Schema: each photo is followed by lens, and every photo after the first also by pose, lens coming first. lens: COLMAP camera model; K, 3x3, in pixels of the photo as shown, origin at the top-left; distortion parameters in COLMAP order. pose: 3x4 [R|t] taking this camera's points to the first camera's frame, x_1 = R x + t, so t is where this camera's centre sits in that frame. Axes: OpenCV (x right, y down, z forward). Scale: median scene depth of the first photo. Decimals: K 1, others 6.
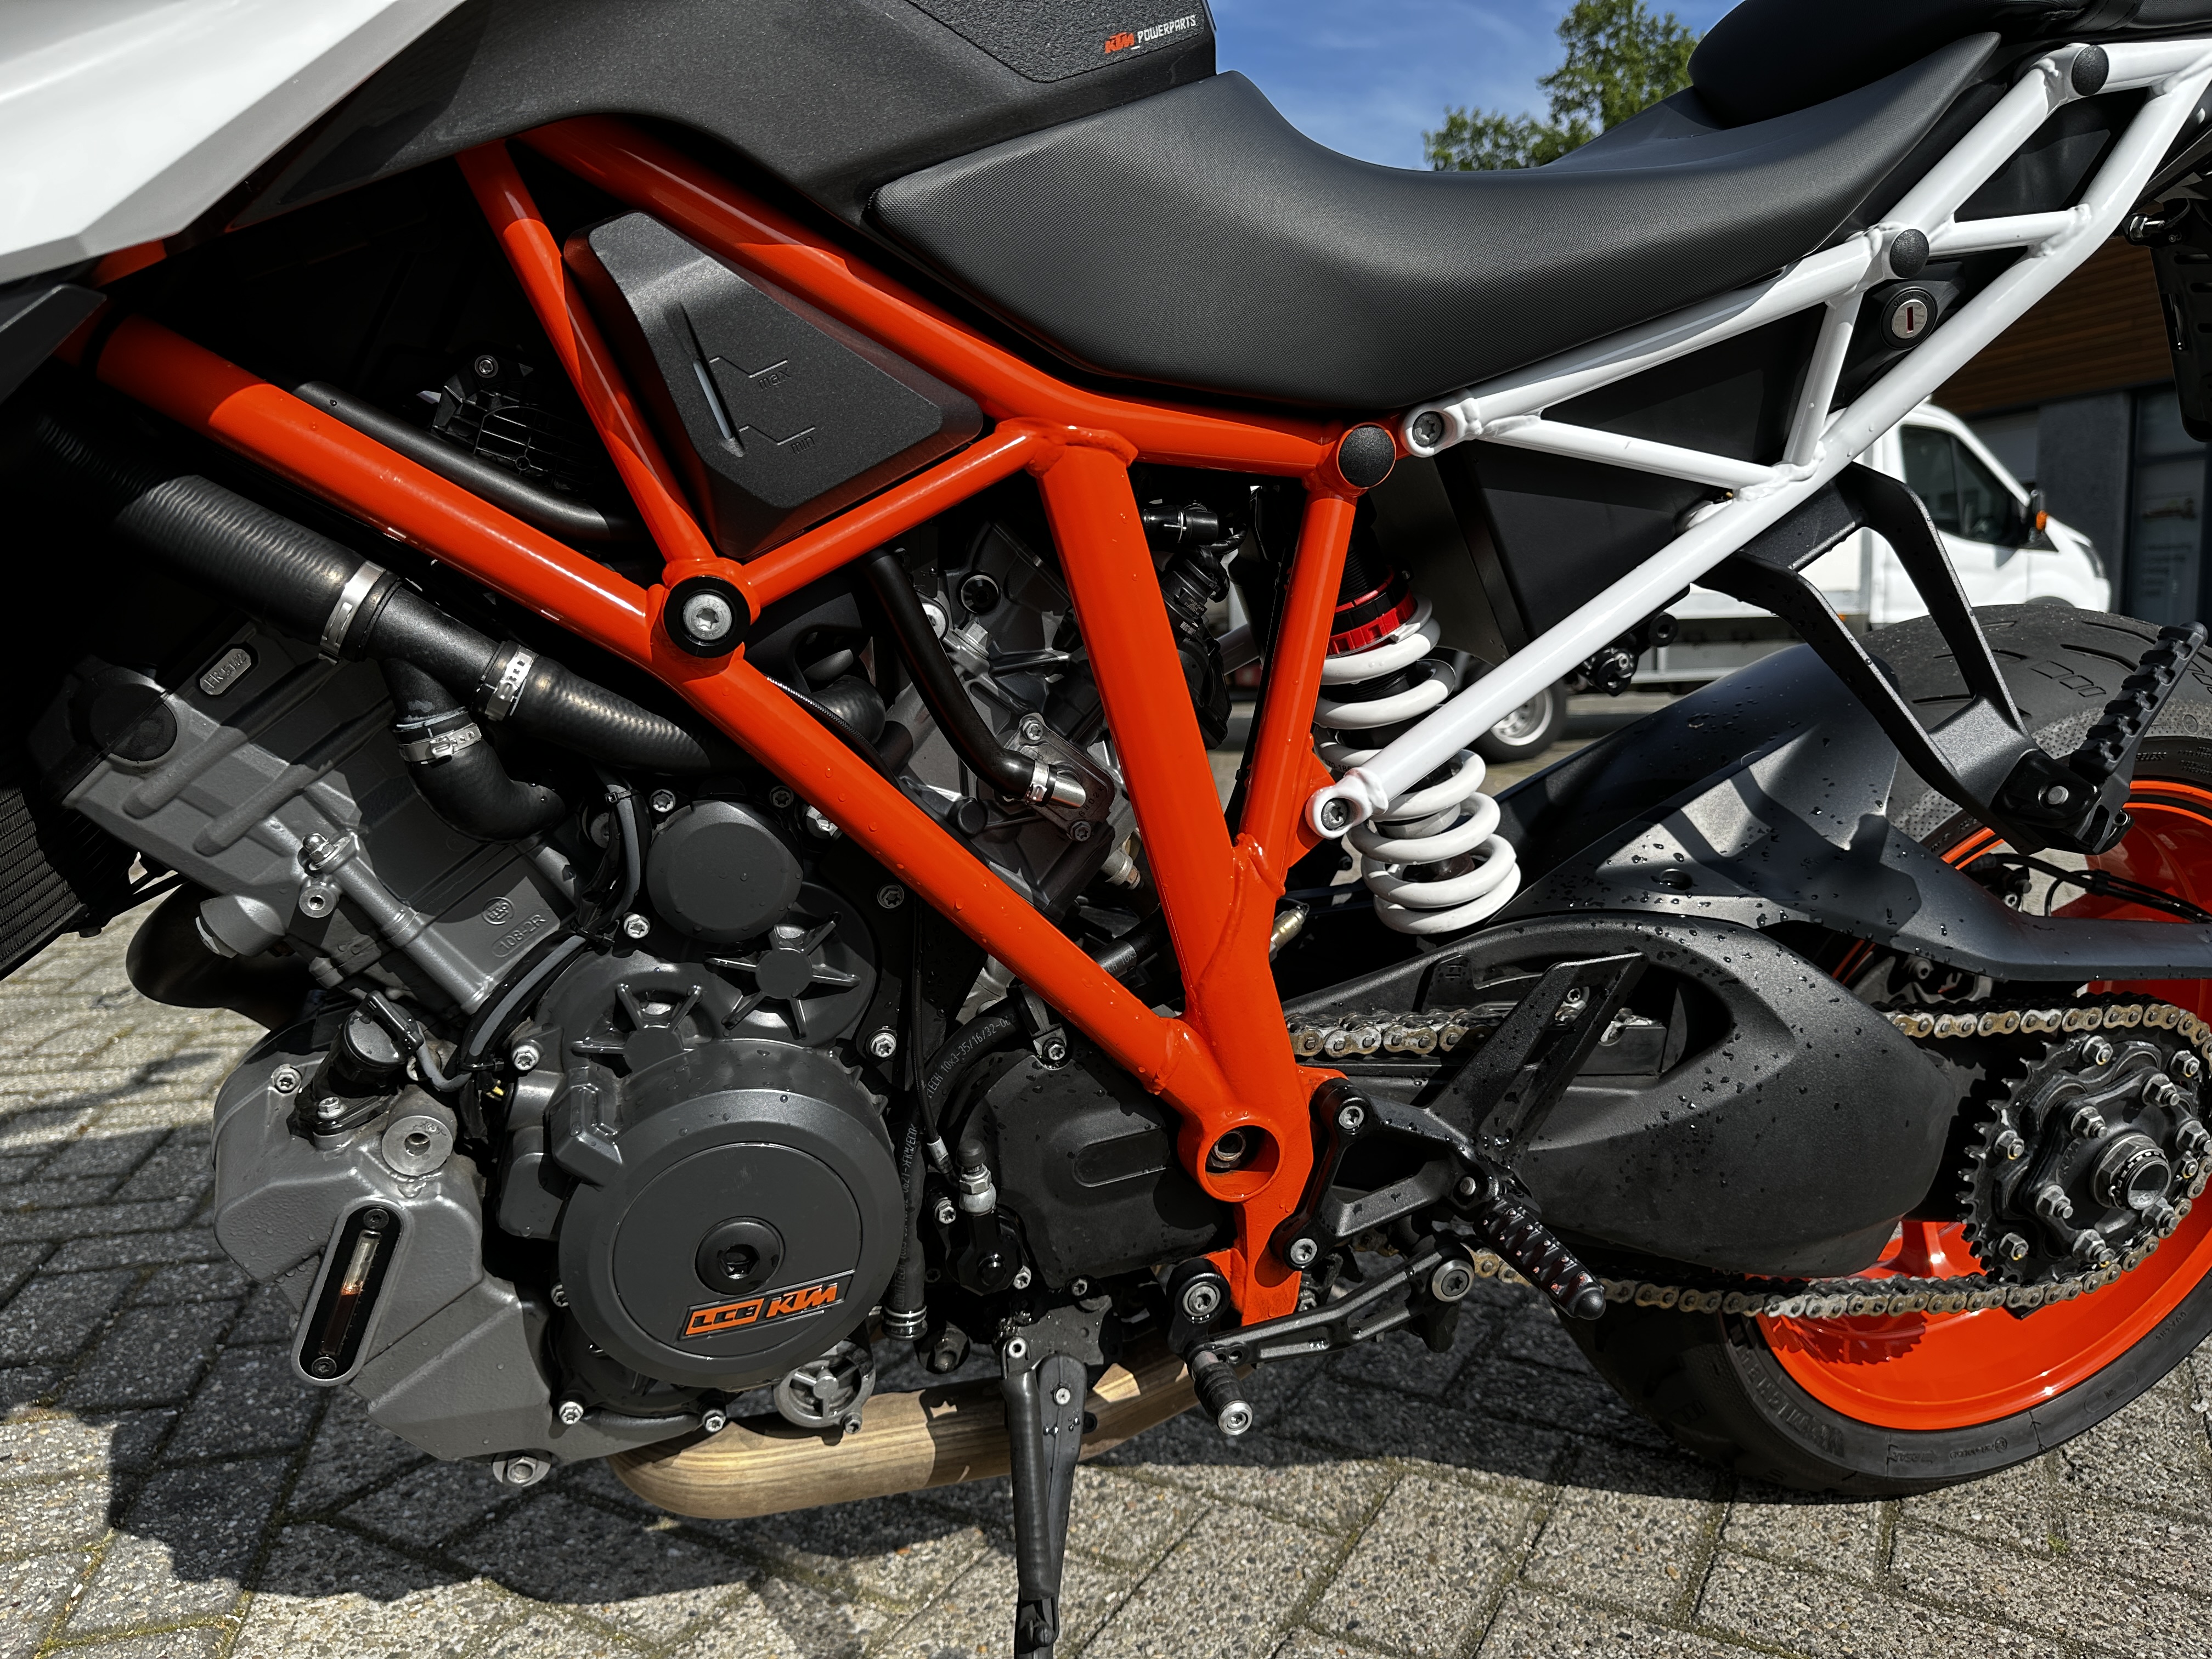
lens RADIAL K [[1547.3, 0, 1106.6], [0, 1547.3, 820.1], [0, 0, 1]] dist [-0.001740, -0.019434]
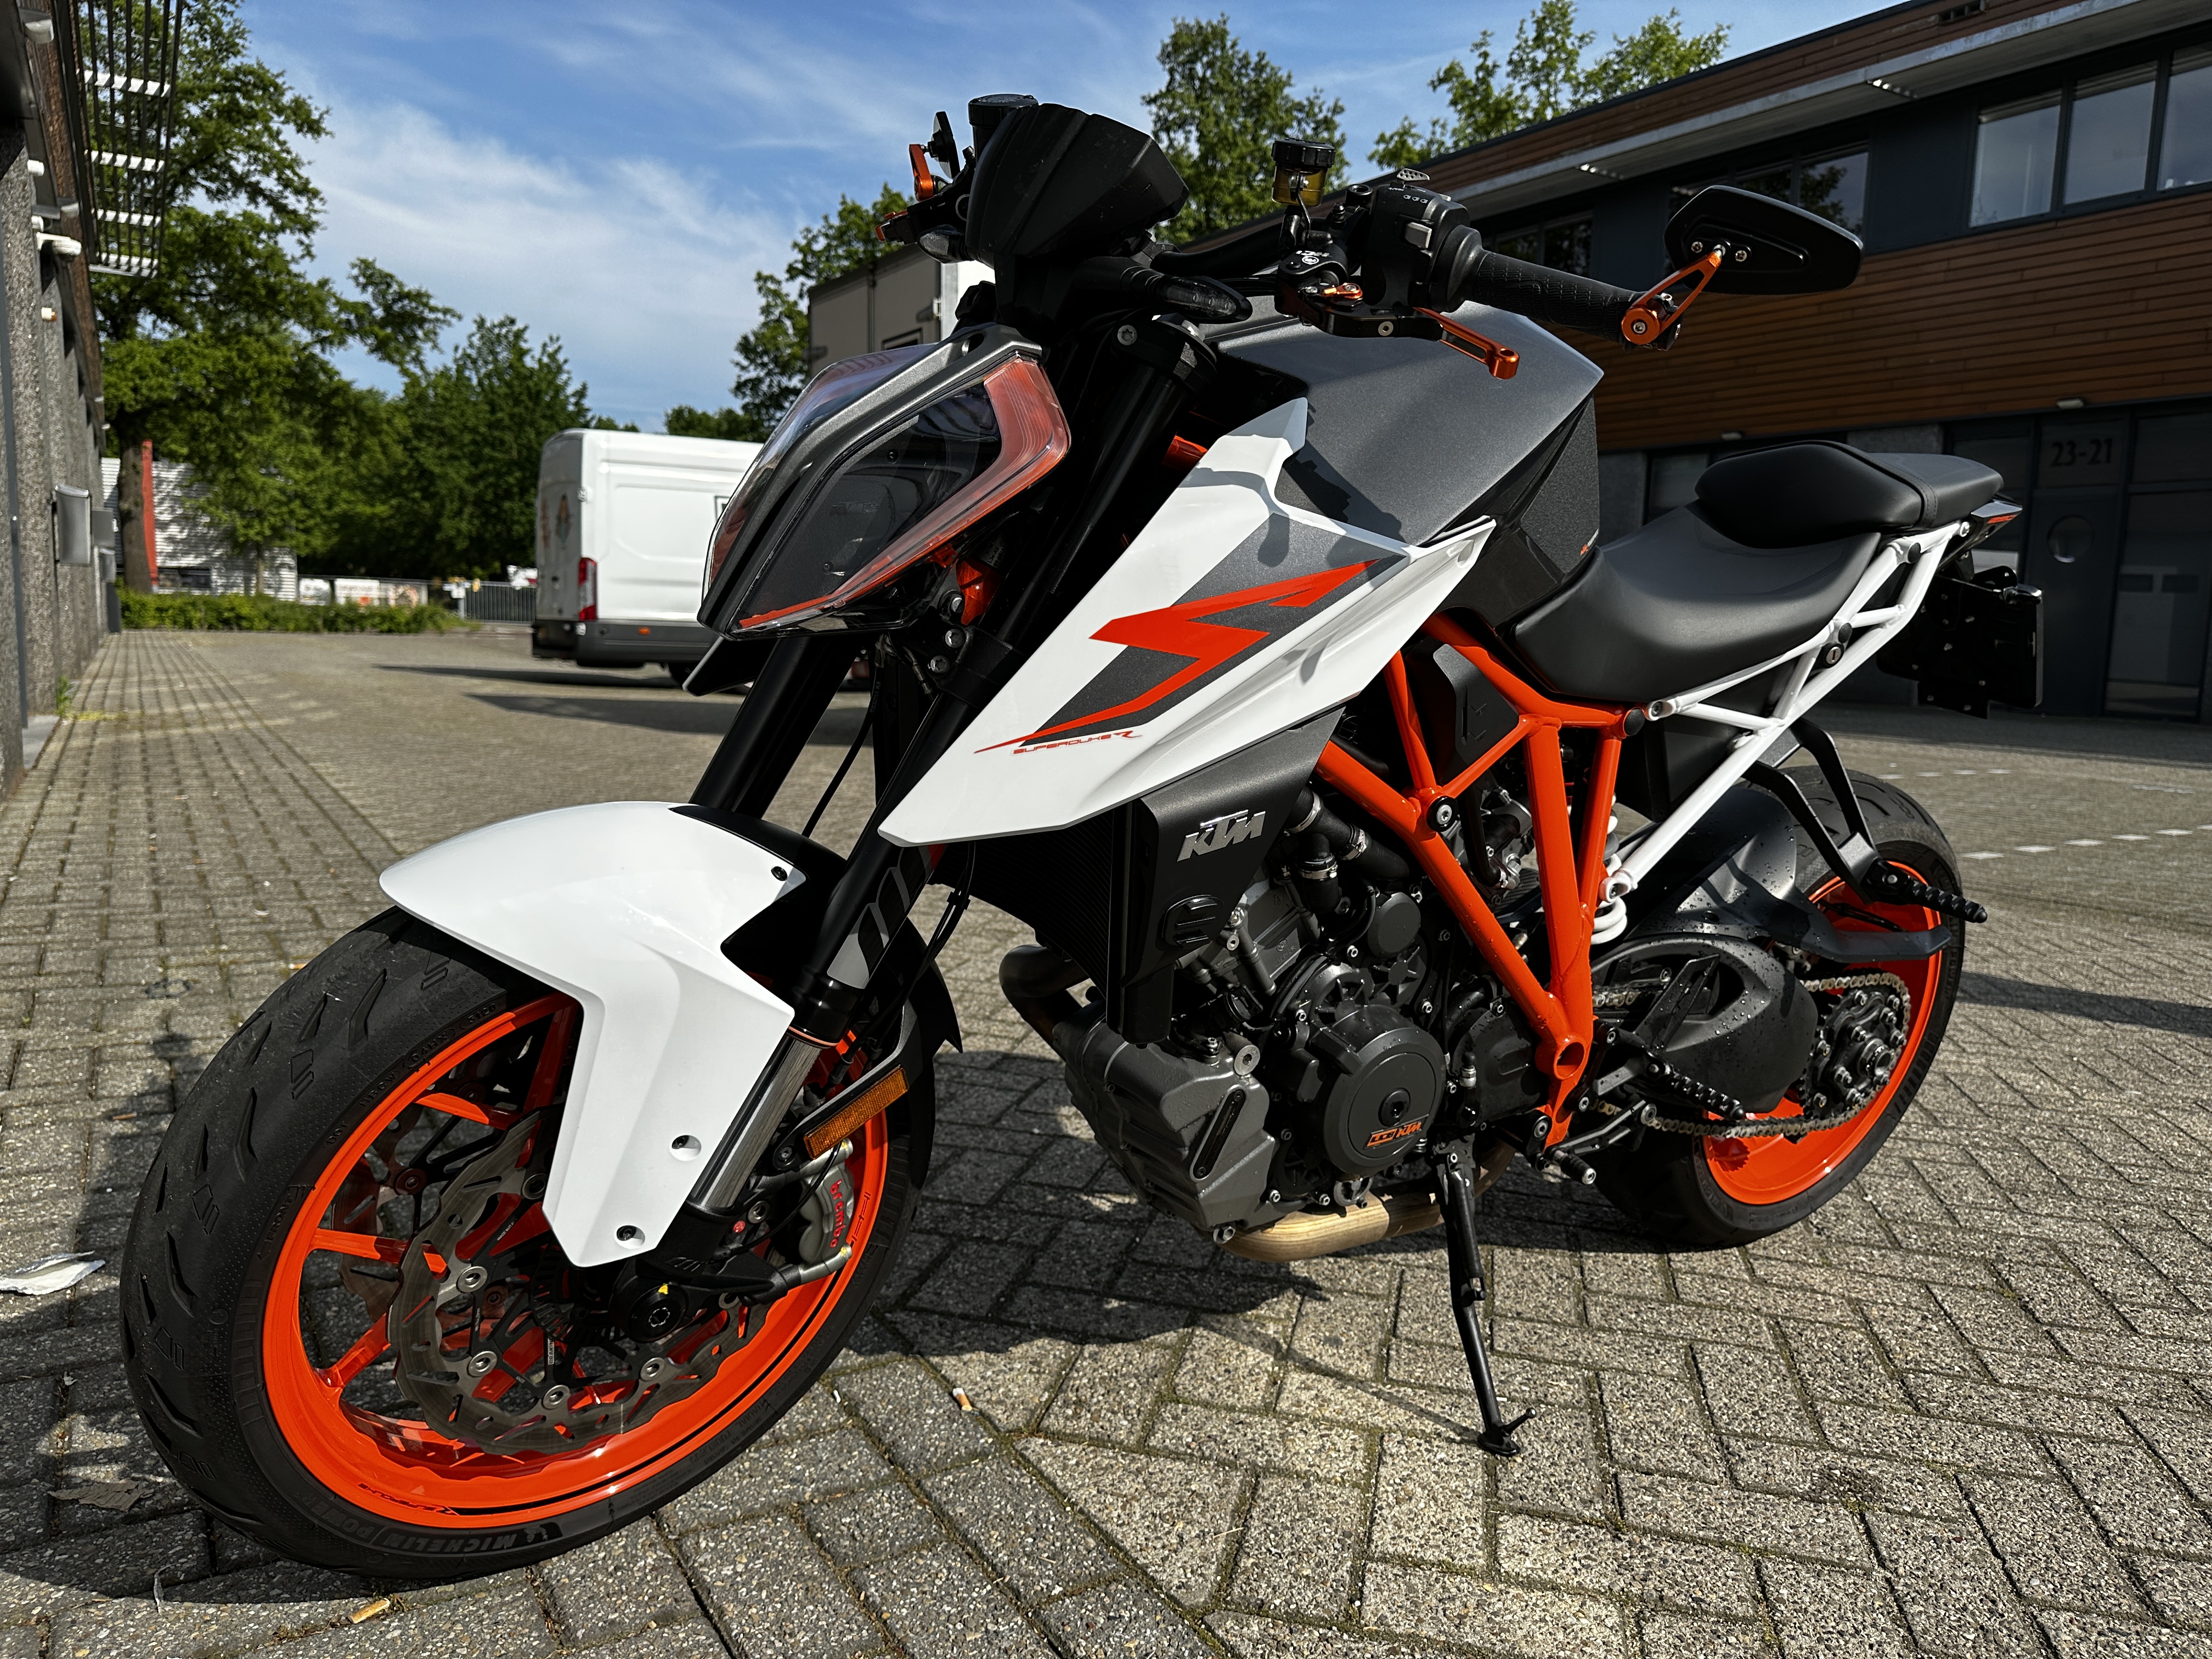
lens RADIAL K [[1547.3, 0, 1103.7], [0, 1547.3, 840.5], [0, 0, 1]] dist [-0.001740, -0.019434]
pose [[0.962436, 0.003103, 0.271491, -0.815943], [-0.011397, 0.999515, 0.028979, -0.095006], [-0.271269, -0.030985, 0.962005, -0.617874]]
